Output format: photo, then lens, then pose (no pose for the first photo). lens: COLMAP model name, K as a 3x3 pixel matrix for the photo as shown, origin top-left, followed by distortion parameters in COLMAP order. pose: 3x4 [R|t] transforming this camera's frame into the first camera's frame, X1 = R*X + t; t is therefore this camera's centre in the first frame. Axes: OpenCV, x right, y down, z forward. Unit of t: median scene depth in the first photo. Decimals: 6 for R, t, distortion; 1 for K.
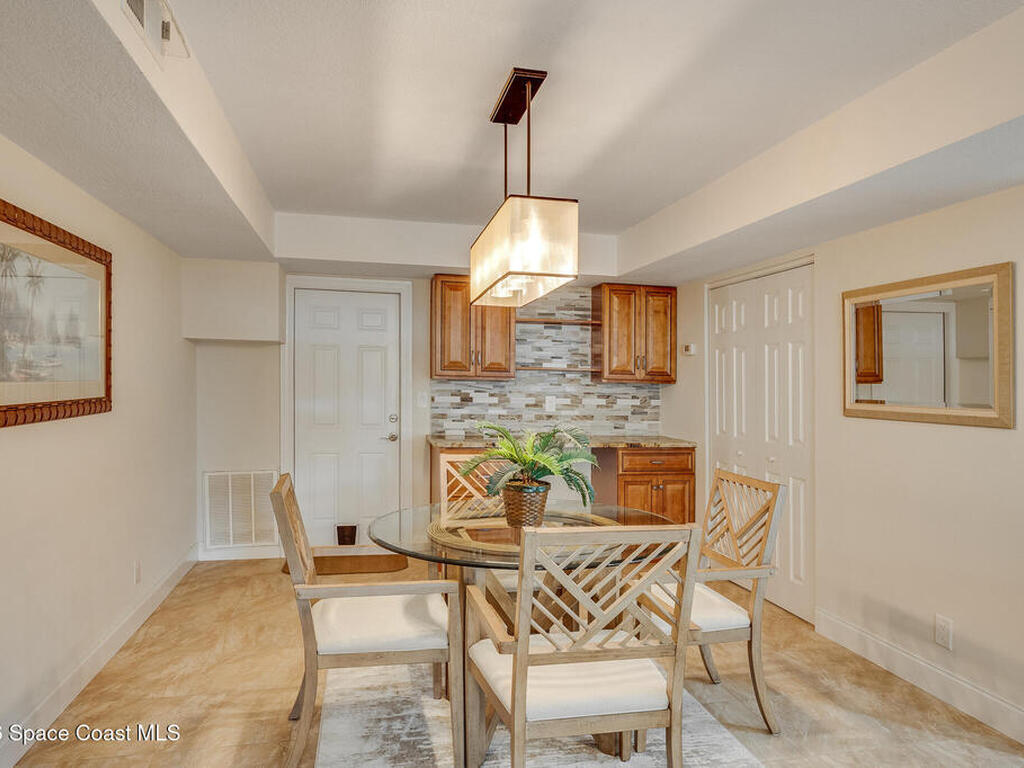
lens RADIAL K [[687.4, 0, 532.4], [0, 687.4, 364.3], [0, 0, 1]] dist [0.021867, 0.000780]
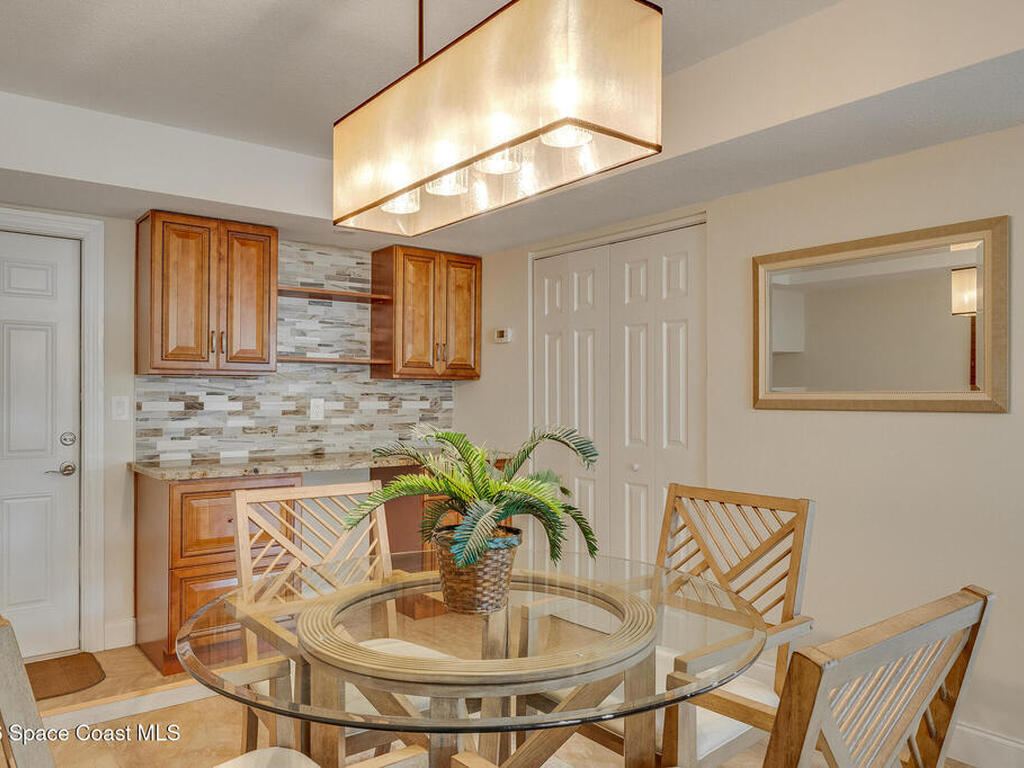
lens RADIAL K [[744.6, 0, 508.0], [0, 744.6, 375.3], [0, 0, 1]] dist [0.022545, -0.002276]
pose [[0.906536, -0.006889, 0.422073, -0.126257], [0.005489, 0.999975, 0.004533, 0.019988], [-0.422094, -0.001793, 0.906551, 0.216966]]
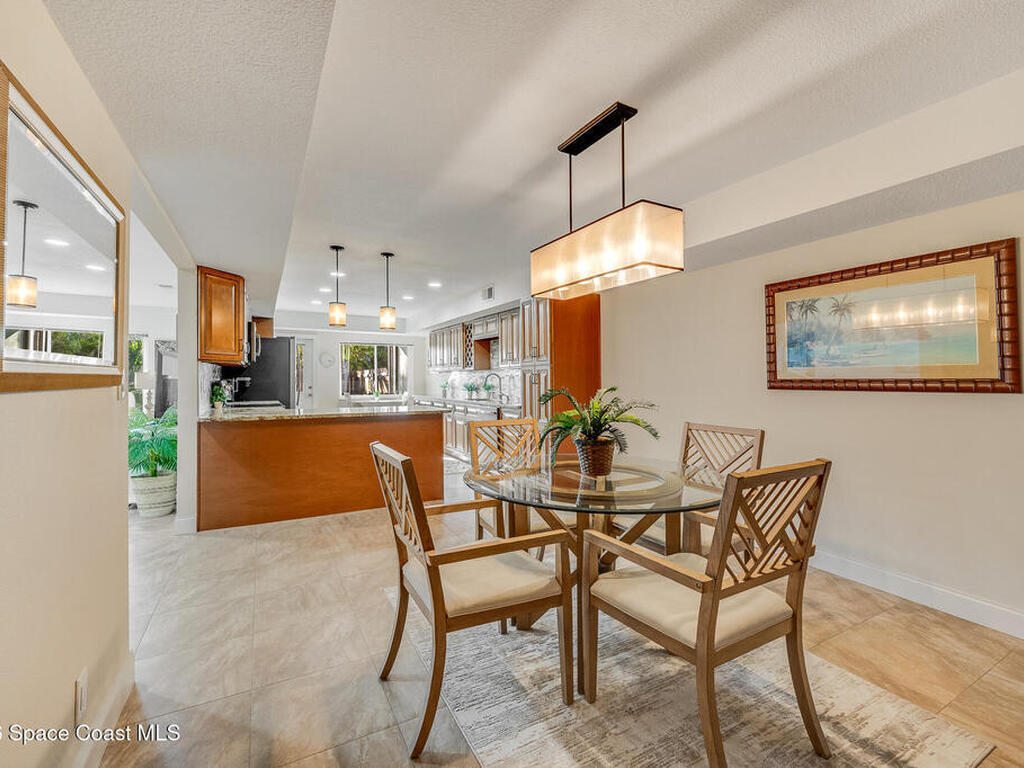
lens RADIAL K [[462.0, 0, 520.0], [0, 462.0, 382.0], [0, 0, 1]] dist [0.002957, -0.000294]
pose [[-0.961842, -0.016072, -0.273132, 0.168208], [-0.010132, 0.999681, -0.023143, 0.044302], [0.273417, -0.019493, -0.961698, 0.853910]]
